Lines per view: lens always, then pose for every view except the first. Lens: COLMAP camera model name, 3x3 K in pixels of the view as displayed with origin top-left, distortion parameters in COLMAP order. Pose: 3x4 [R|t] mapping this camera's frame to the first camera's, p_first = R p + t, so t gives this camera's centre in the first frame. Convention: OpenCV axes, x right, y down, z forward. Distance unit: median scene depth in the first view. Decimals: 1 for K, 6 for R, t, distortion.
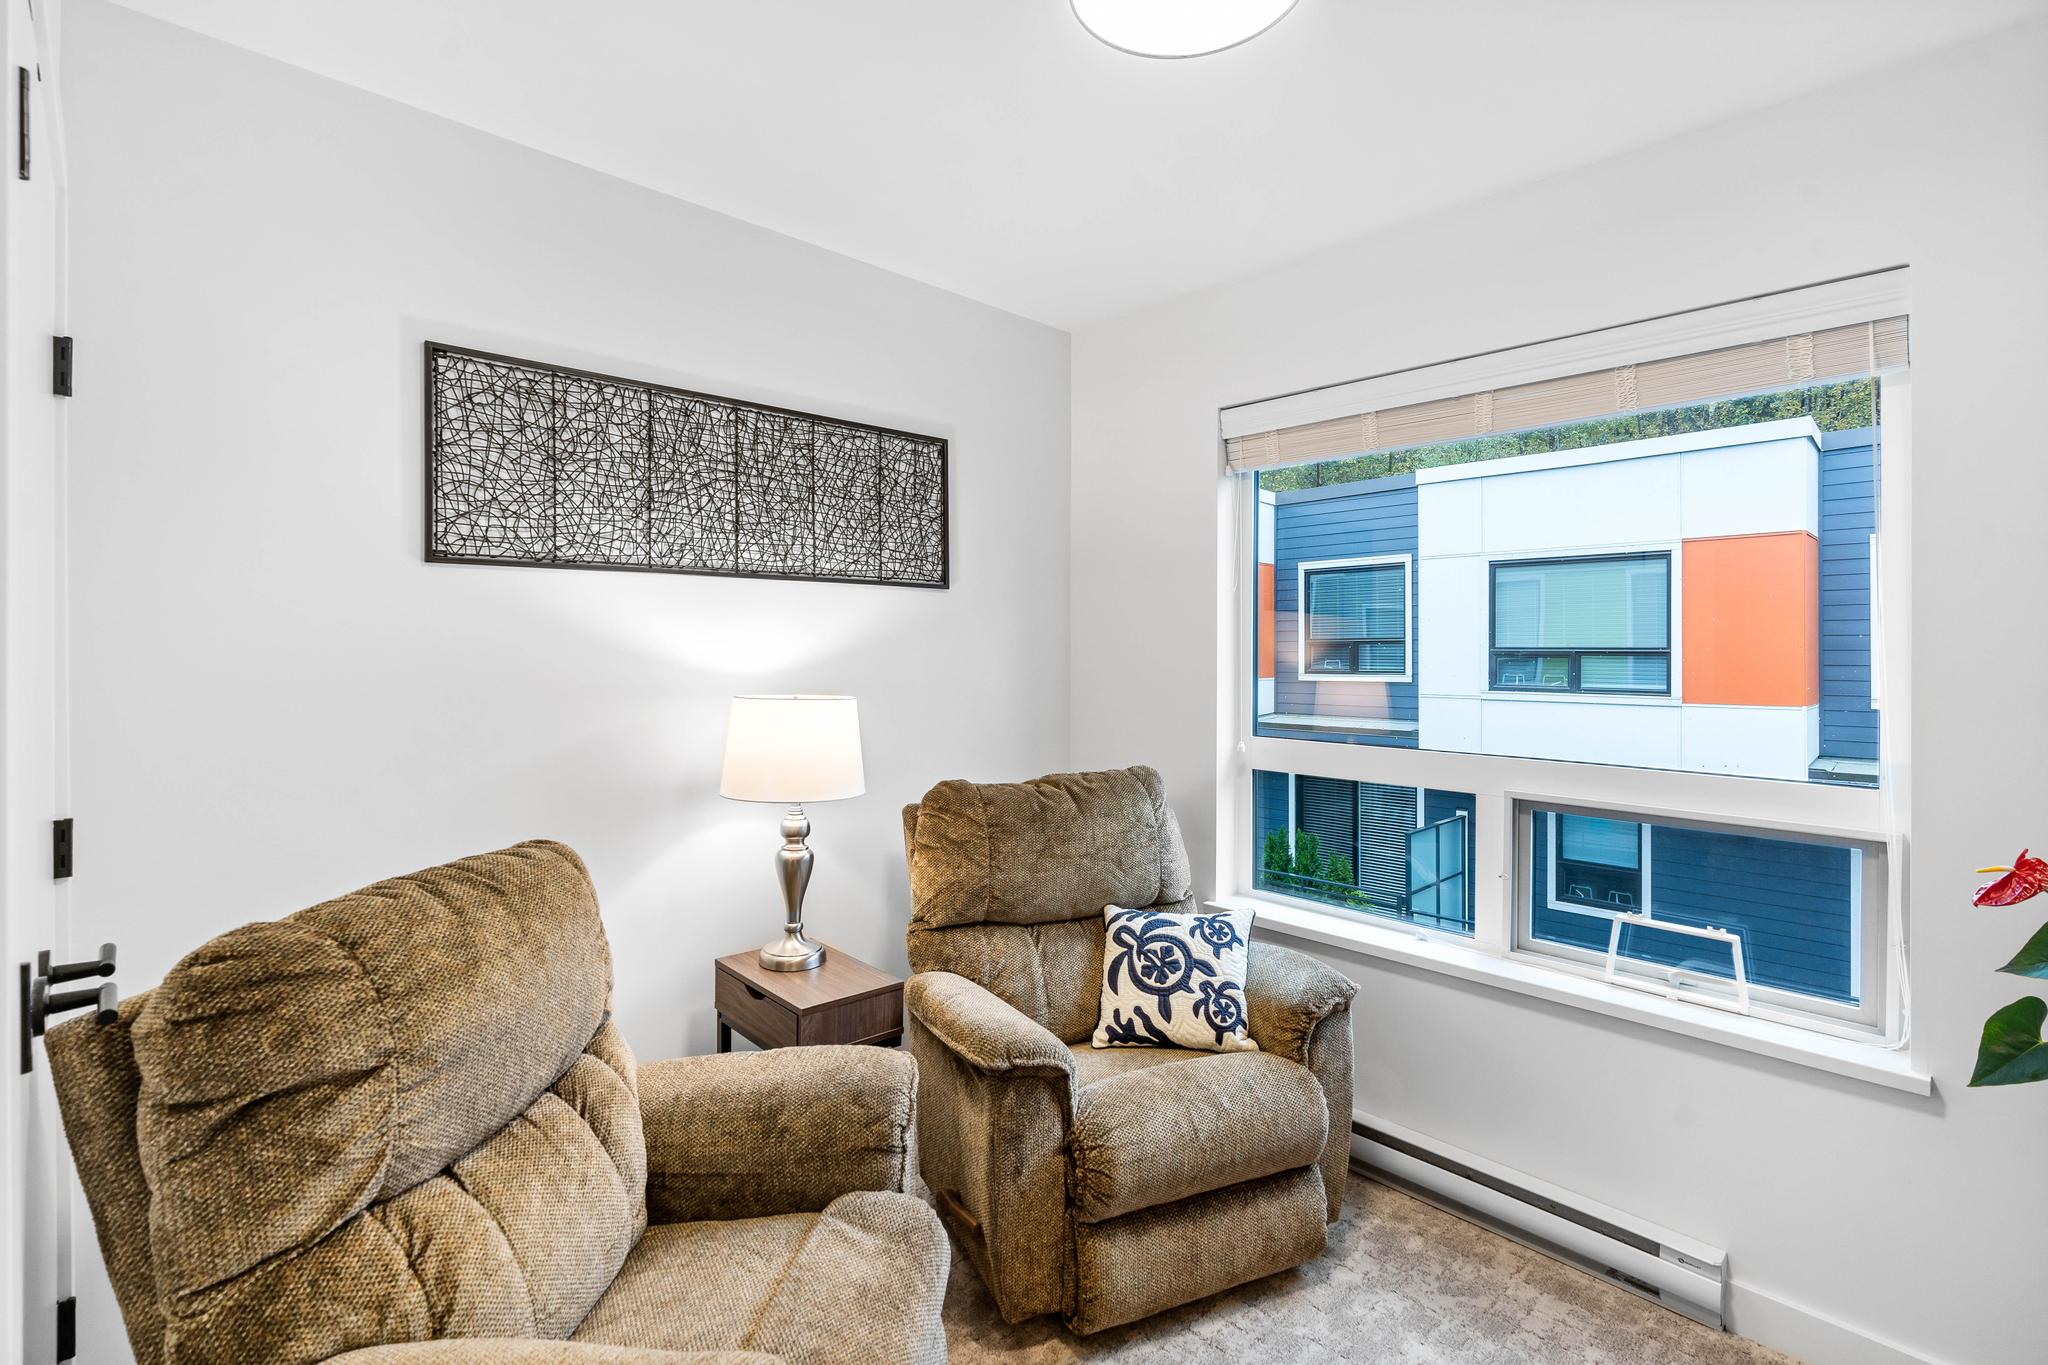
lens RADIAL K [[943.9, 0, 1013.2], [0, 943.9, 669.3], [0, 0, 1]] dist [-0.002708, 0.000666]
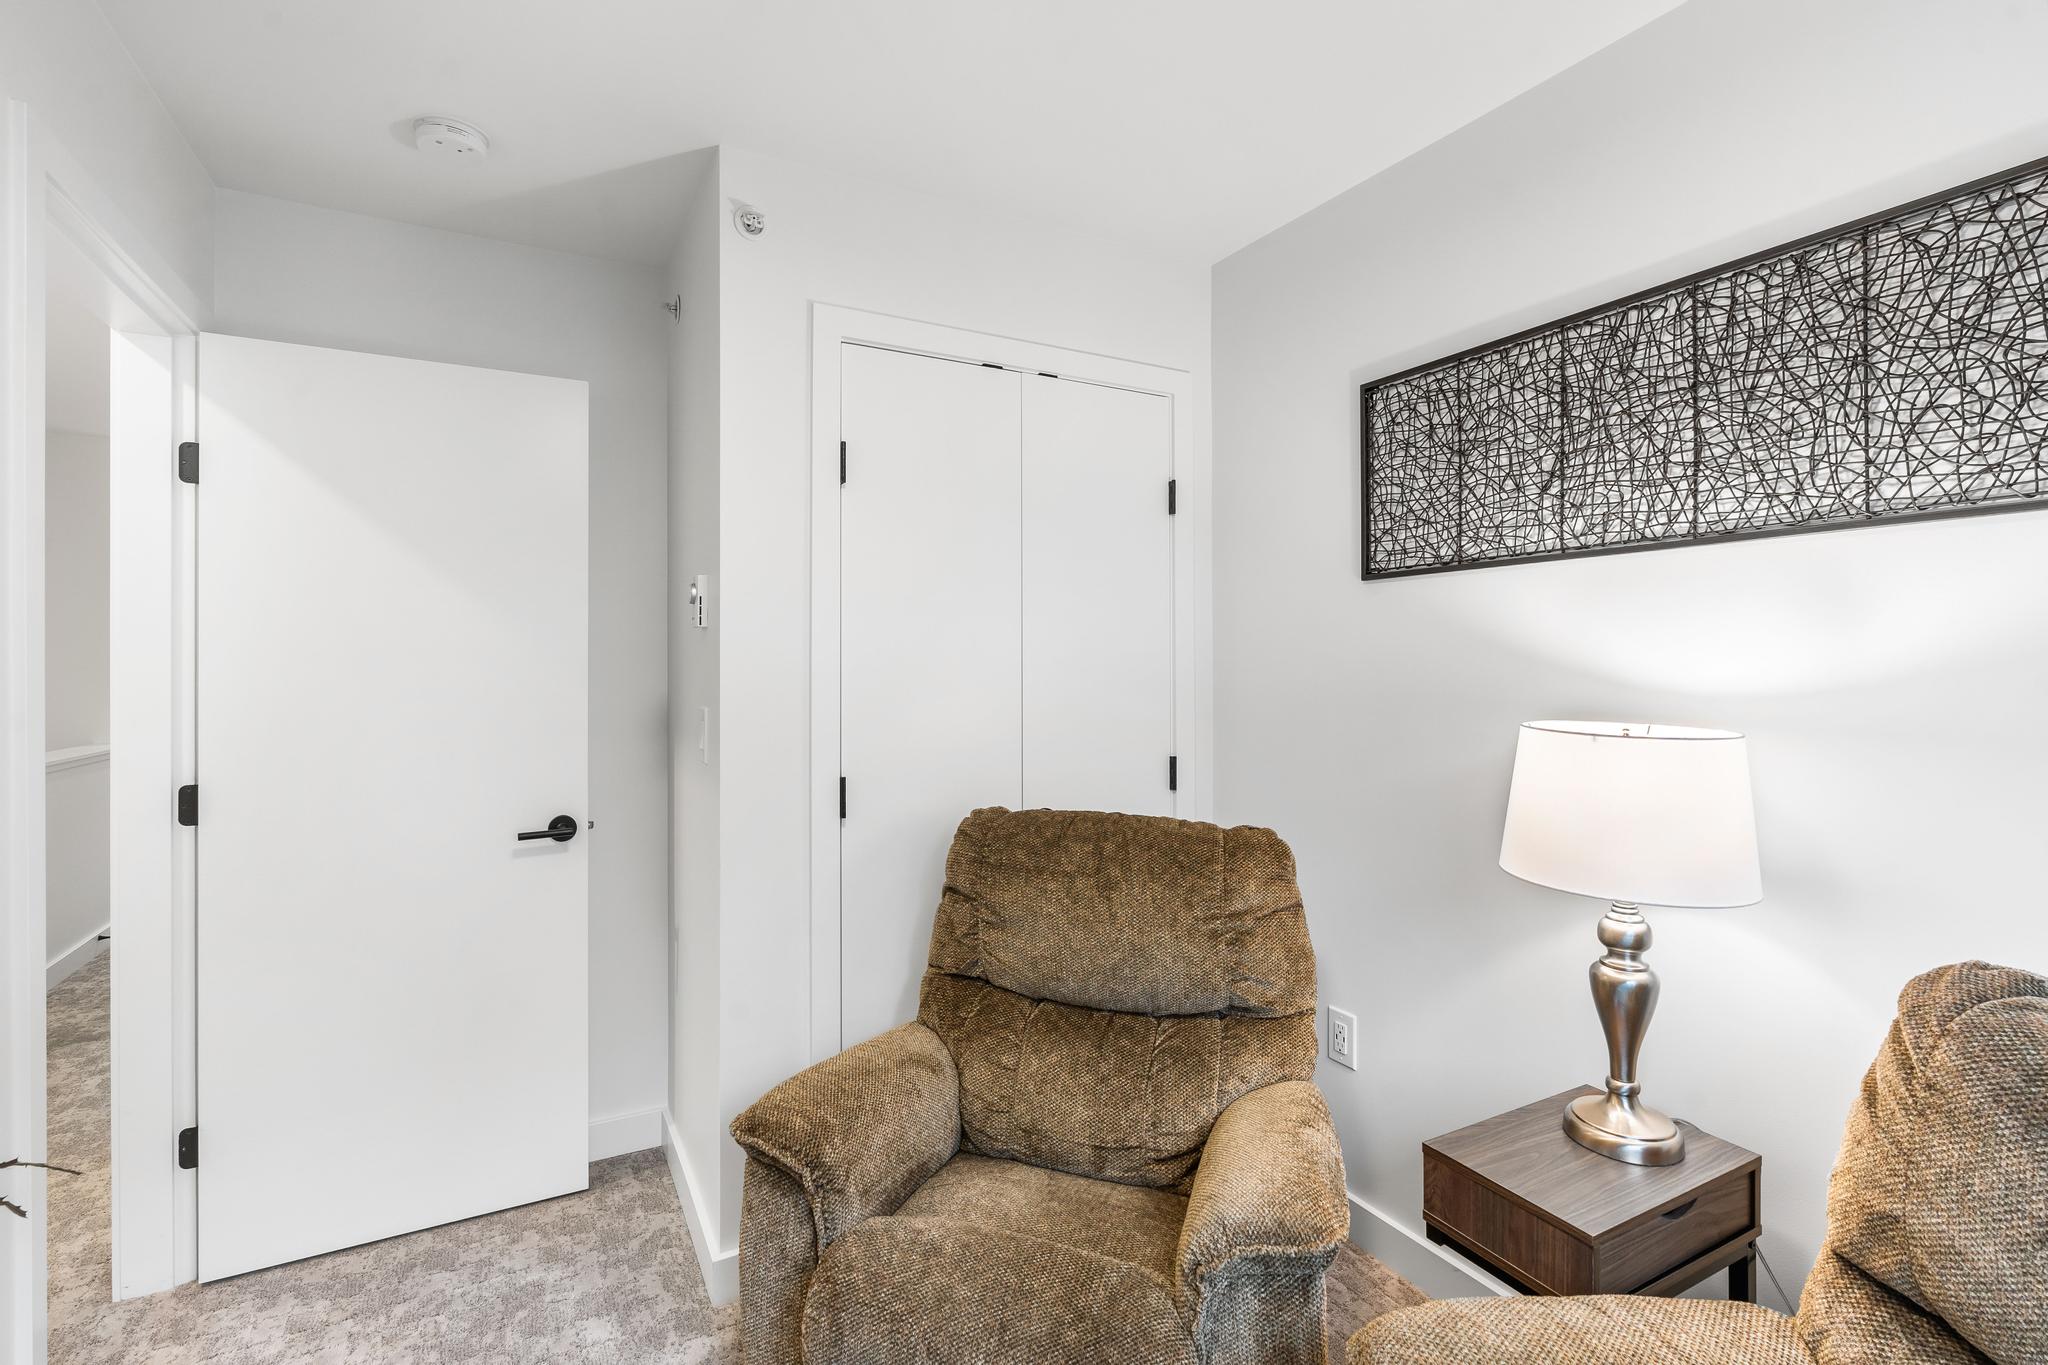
lens RADIAL K [[943.9, 0, 1013.2], [0, 943.9, 669.3], [0, 0, 1]] dist [-0.002708, 0.000666]
pose [[-0.264133, 0.005002, -0.964473, 0.502238], [-0.021093, 0.999717, 0.010962, -0.009922], [0.964256, 0.023239, -0.263953, 0.782629]]
